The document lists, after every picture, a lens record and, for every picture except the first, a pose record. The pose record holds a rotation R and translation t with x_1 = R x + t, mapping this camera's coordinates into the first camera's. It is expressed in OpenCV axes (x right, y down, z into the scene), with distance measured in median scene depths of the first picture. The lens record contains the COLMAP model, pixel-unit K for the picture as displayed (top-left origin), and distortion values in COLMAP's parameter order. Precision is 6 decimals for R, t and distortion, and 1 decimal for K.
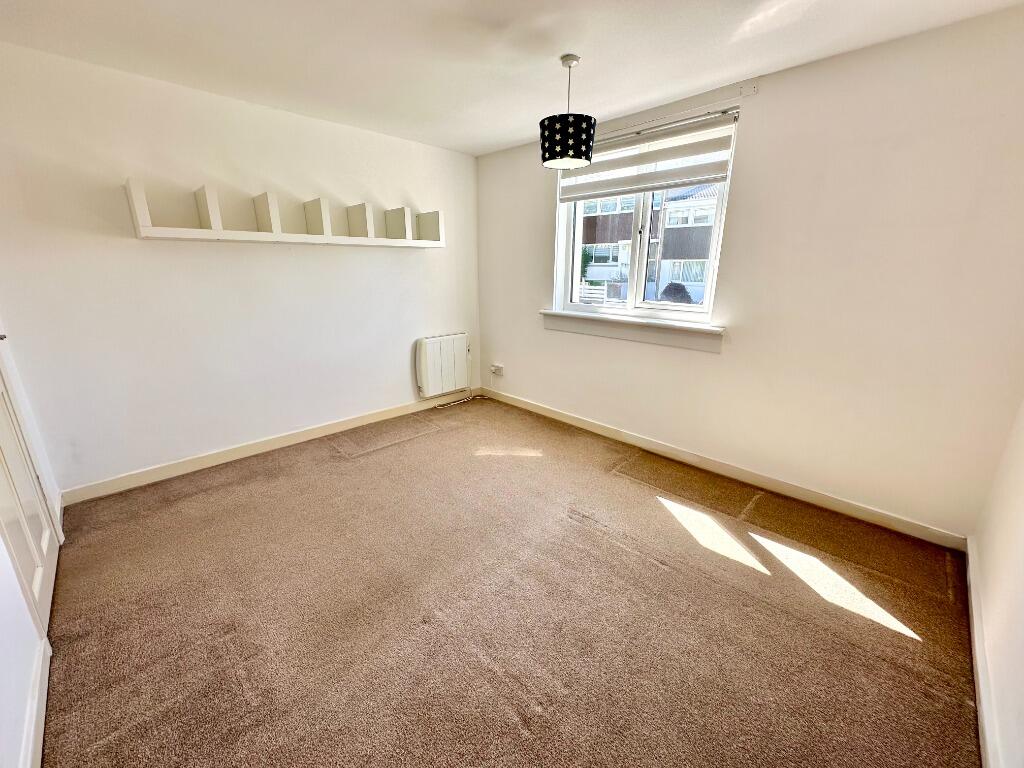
lens RADIAL K [[405.0, 0, 511.2], [0, 405.0, 381.6], [0, 0, 1]] dist [0.003026, 0.000214]
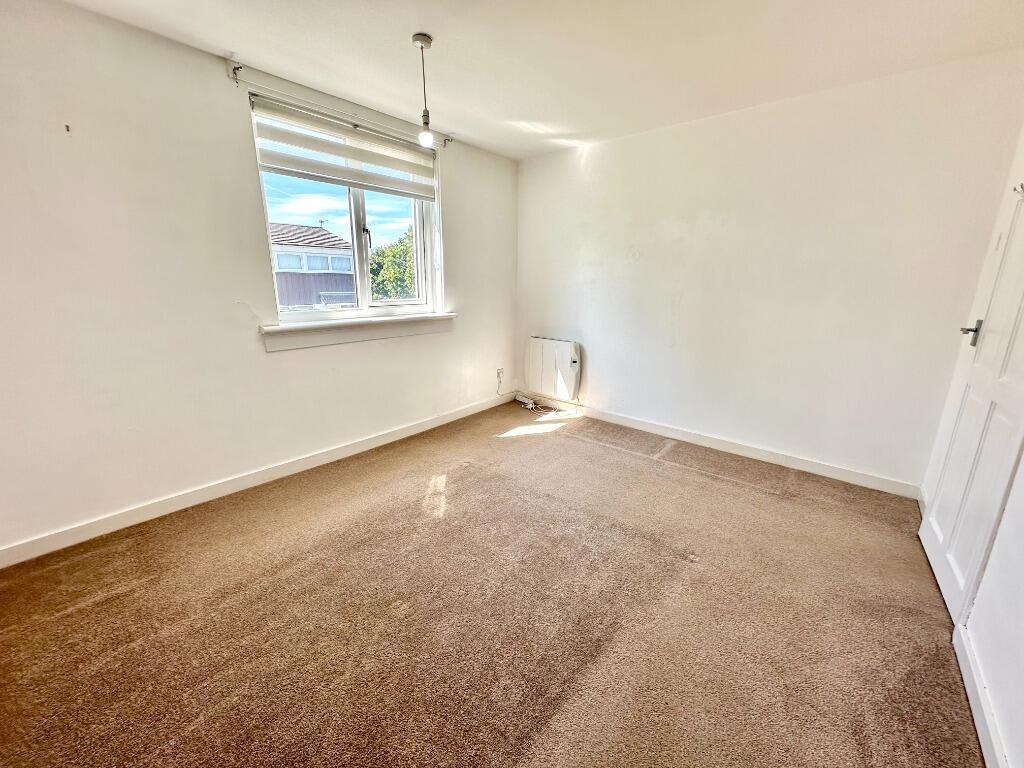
lens RADIAL K [[405.0, 0, 511.2], [0, 405.0, 381.6], [0, 0, 1]] dist [0.003026, 0.000214]
pose [[-0.085403, -0.263736, 0.960807, -0.765257], [0.249551, 0.927930, 0.276894, -0.216828], [-0.964588, 0.263418, -0.013433, 0.783141]]
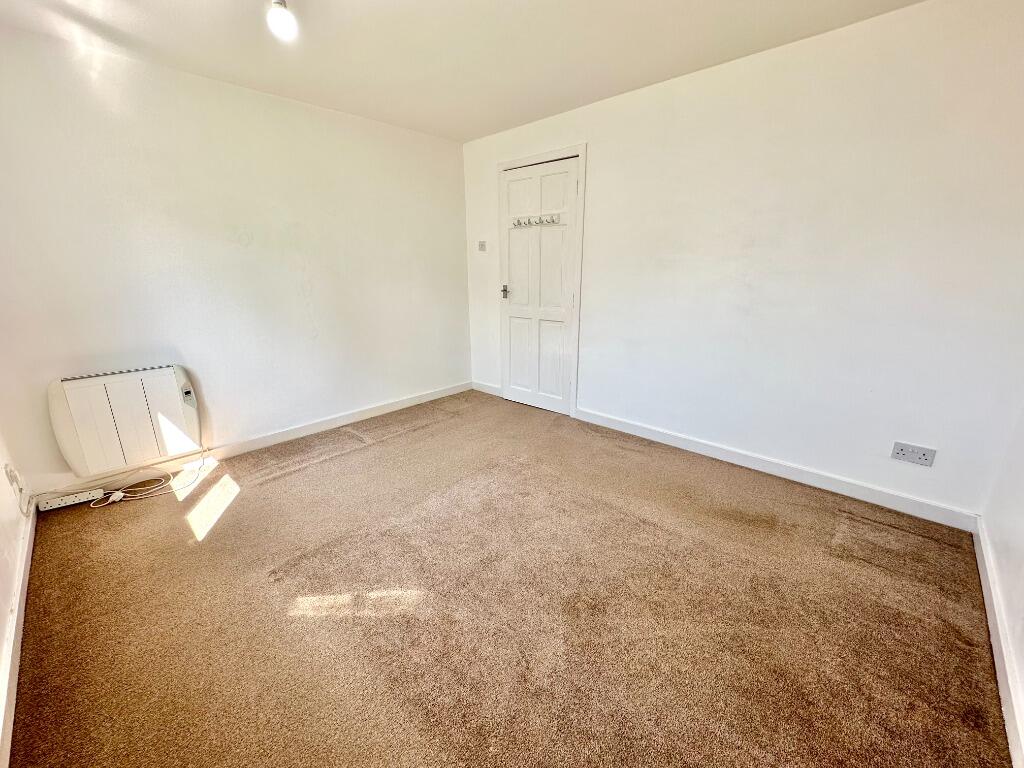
lens RADIAL K [[405.0, 0, 511.2], [0, 405.0, 381.6], [0, 0, 1]] dist [0.003026, 0.000214]
pose [[-0.999745, -0.006840, -0.021541, -0.273461], [-0.017061, 0.853508, 0.520800, -0.340155], [0.014823, 0.521035, -0.853407, 1.237432]]
